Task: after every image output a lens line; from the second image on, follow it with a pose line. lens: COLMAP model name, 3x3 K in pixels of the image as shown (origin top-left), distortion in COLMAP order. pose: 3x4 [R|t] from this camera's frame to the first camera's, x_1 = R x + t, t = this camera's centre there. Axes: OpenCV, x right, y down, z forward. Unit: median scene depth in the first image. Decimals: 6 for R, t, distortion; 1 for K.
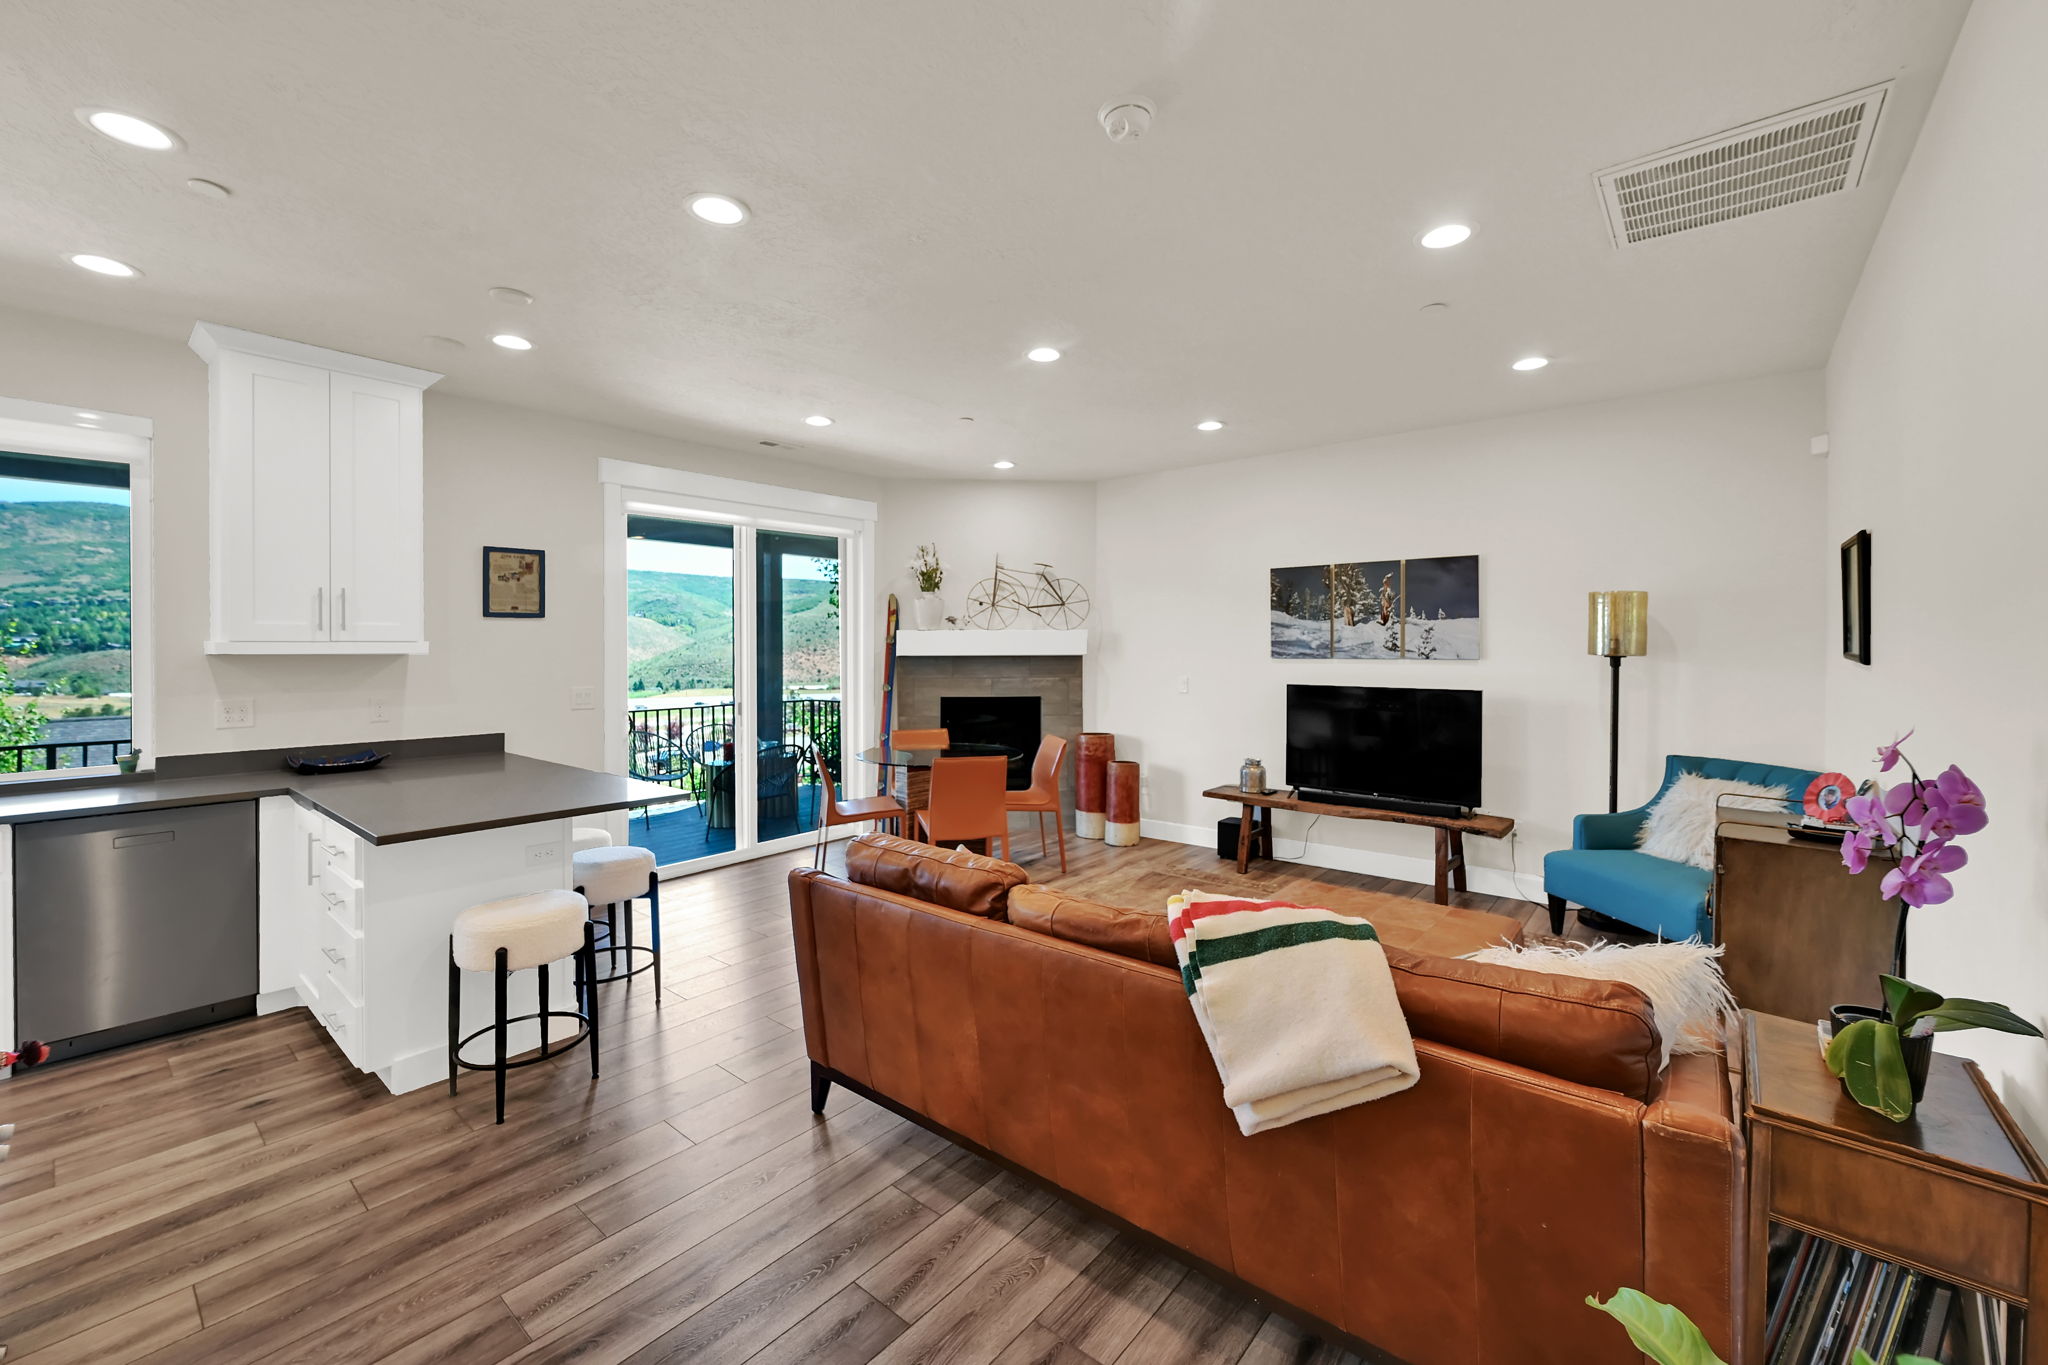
lens RADIAL K [[816.9, 0, 1040.0], [0, 816.9, 661.8], [0, 0, 1]] dist [-0.001619, -0.000170]
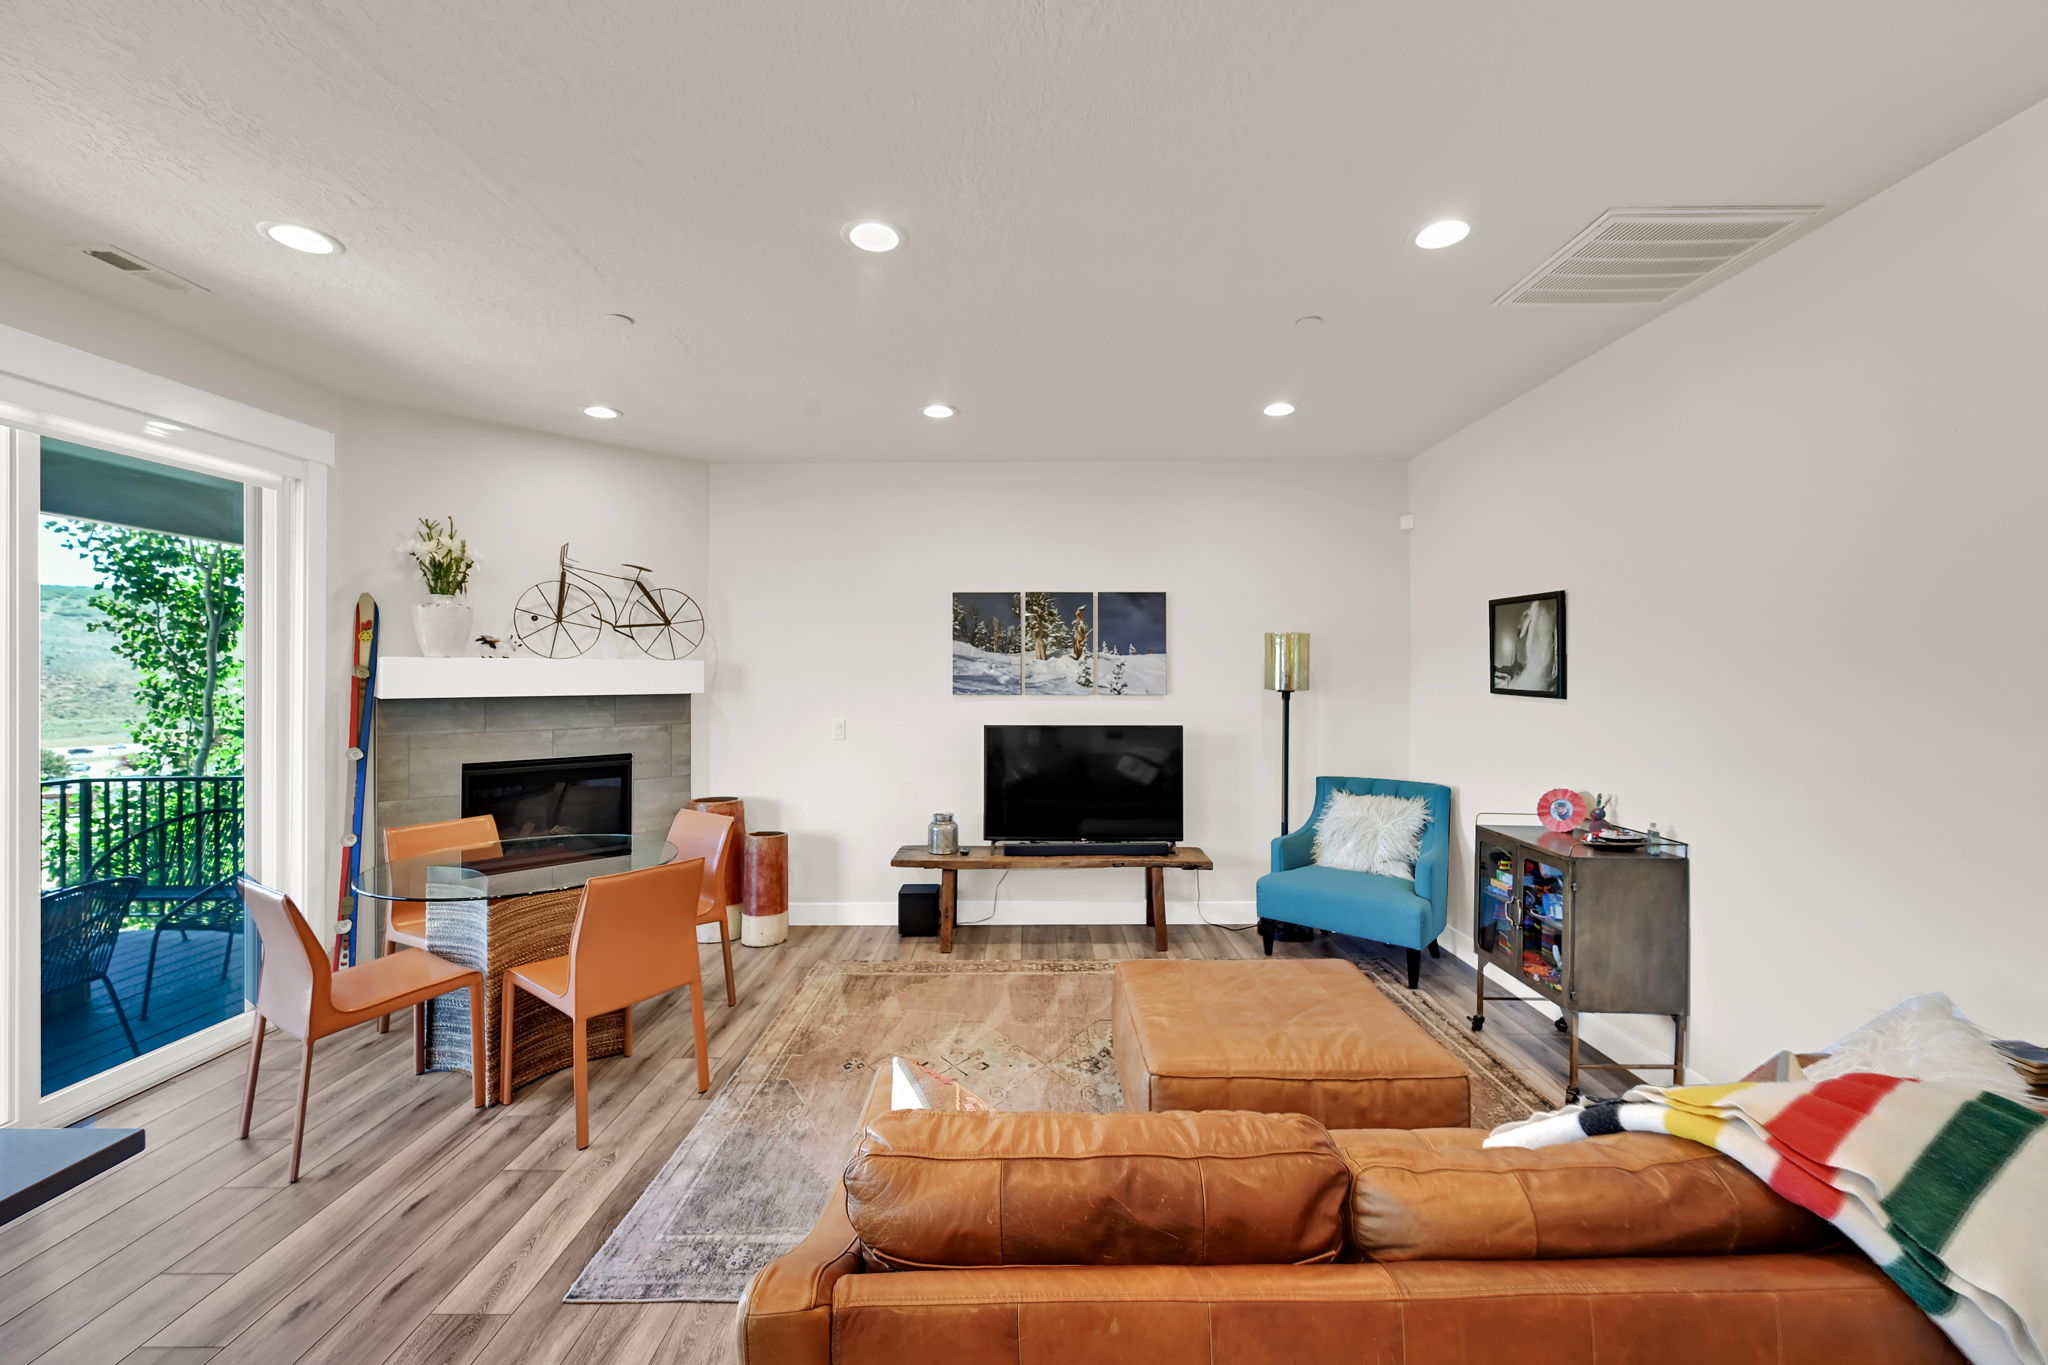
lens RADIAL K [[804.9, 0, 1024.0], [0, 804.9, 682.5], [0, 0, 1]] dist [-0.003724, -0.000488]
pose [[0.776851, -0.004567, 0.629668, -0.206494], [0.011605, 0.999908, -0.007066, -0.011752], [-0.629578, 0.012796, 0.776832, 0.296002]]
